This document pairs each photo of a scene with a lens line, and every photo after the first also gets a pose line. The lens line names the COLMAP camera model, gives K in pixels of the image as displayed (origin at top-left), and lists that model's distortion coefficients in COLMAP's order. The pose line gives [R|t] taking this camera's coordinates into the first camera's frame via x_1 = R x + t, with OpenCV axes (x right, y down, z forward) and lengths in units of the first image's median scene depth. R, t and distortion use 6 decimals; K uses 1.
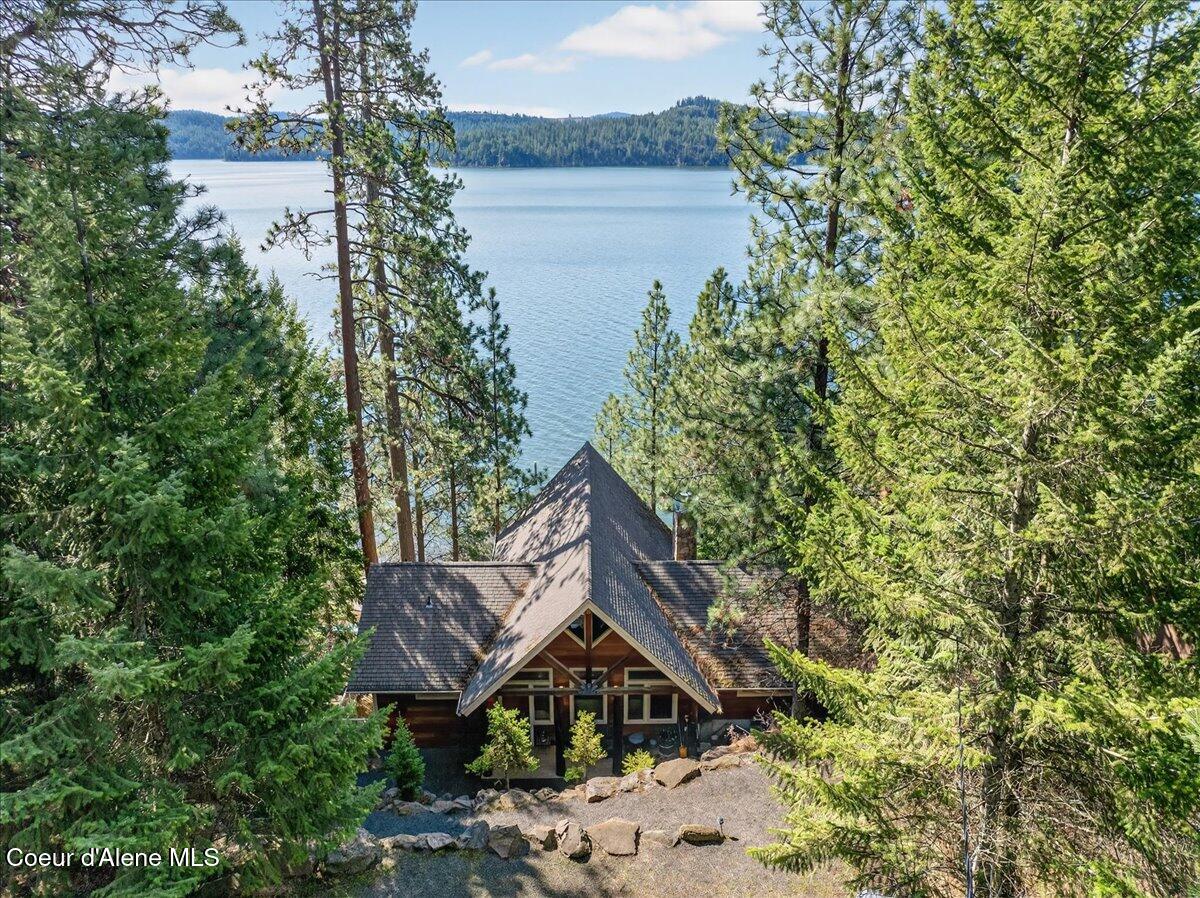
lens RADIAL K [[847.1, 0, 601.7], [0, 847.1, 453.6], [0, 0, 1]] dist [-0.025086, -0.010035]
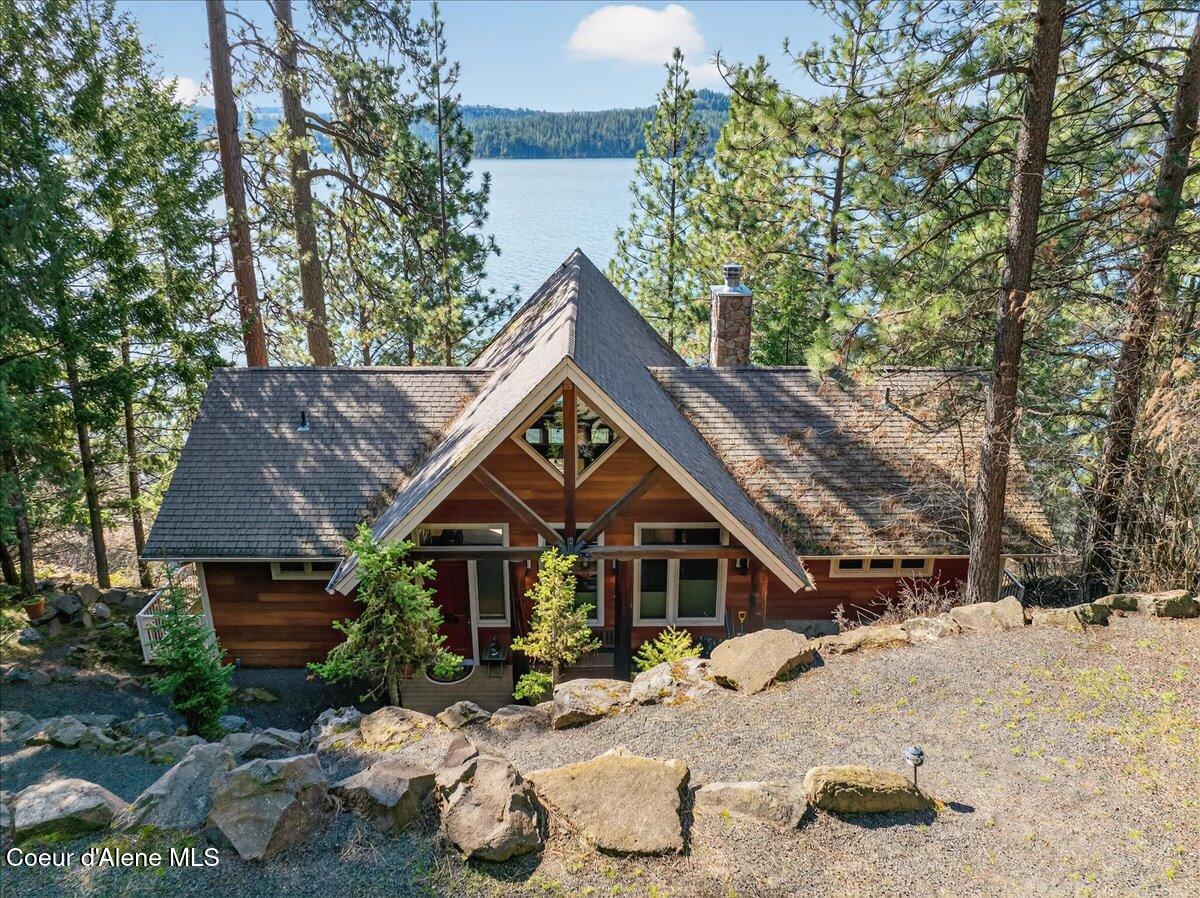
lens RADIAL K [[847.1, 0, 597.7], [0, 847.1, 443.9], [0, 0, 1]] dist [-0.025086, -0.010035]
pose [[0.999967, 0.001587, -0.007968, 0.008057], [-0.001643, 0.999974, -0.006980, 0.245612], [0.007957, 0.006992, 0.999944, 0.515939]]
